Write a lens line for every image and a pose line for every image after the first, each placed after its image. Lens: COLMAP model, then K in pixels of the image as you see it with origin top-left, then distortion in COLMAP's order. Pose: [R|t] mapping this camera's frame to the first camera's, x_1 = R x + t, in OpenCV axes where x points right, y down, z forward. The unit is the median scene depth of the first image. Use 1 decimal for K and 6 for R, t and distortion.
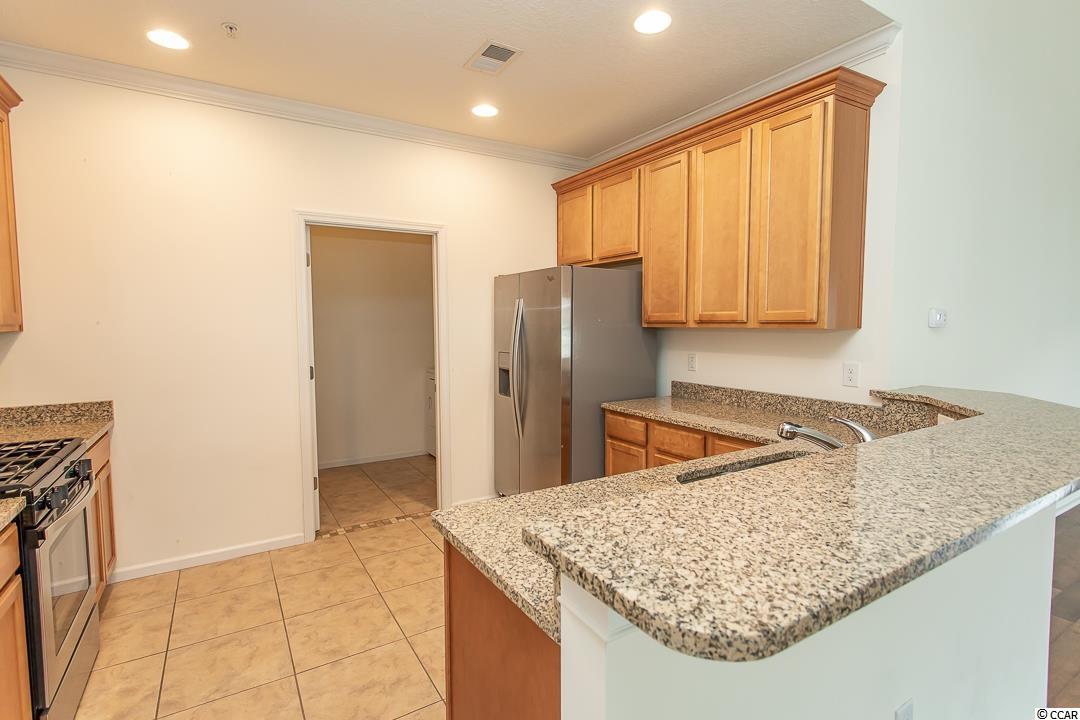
lens RADIAL K [[504.9, 0, 537.6], [0, 504.9, 357.6], [0, 0, 1]] dist [0.004603, 0.001147]
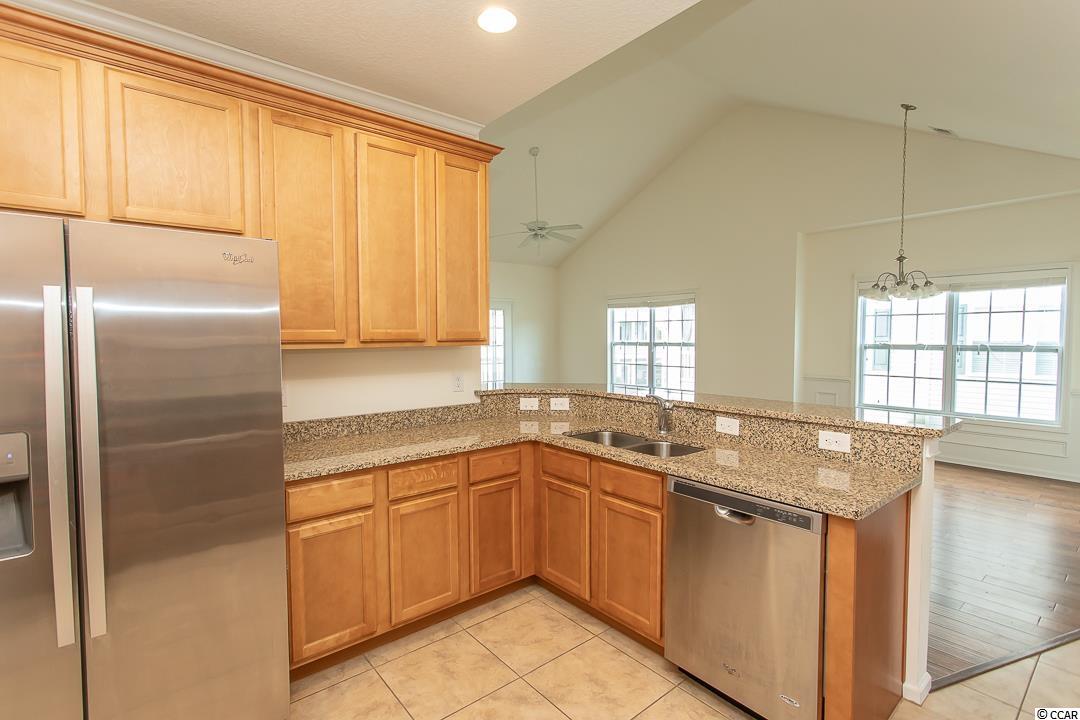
lens RADIAL K [[504.9, 0, 532.4], [0, 504.9, 358.5], [0, 0, 1]] dist [0.004603, 0.001147]
pose [[-0.103192, -0.039937, 0.993859, -0.591886], [0.080121, 0.995613, 0.048326, -0.064439], [-0.991429, 0.084616, -0.099539, 0.868892]]
